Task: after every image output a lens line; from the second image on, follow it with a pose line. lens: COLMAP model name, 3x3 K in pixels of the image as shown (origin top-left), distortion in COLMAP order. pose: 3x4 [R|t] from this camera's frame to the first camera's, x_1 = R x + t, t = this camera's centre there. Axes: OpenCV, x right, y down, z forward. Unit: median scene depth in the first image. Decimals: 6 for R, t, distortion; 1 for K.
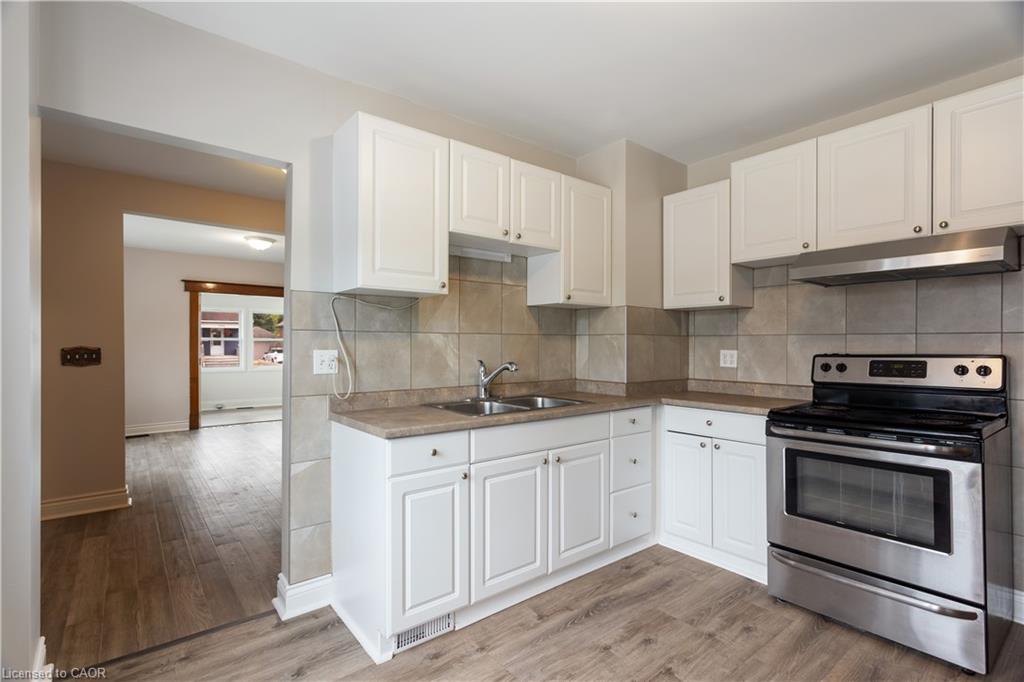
lens RADIAL K [[489.9, 0, 511.4], [0, 489.9, 339.3], [0, 0, 1]] dist [0.004732, 0.000994]
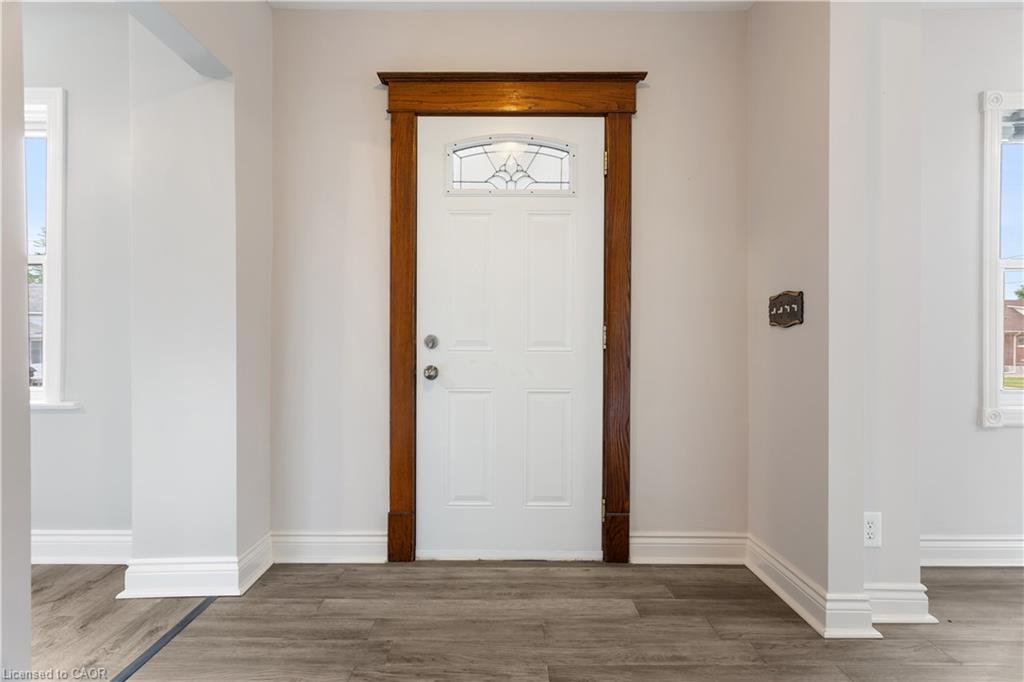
lens RADIAL K [[489.9, 0, 501.7], [0, 489.9, 331.8], [0, 0, 1]] dist [0.004732, 0.000994]
pose [[-0.622242, -0.004994, -0.782809, -0.327581], [0.003722, 0.999949, -0.009338, 0.085153], [0.782816, -0.008725, -0.622192, 1.484596]]
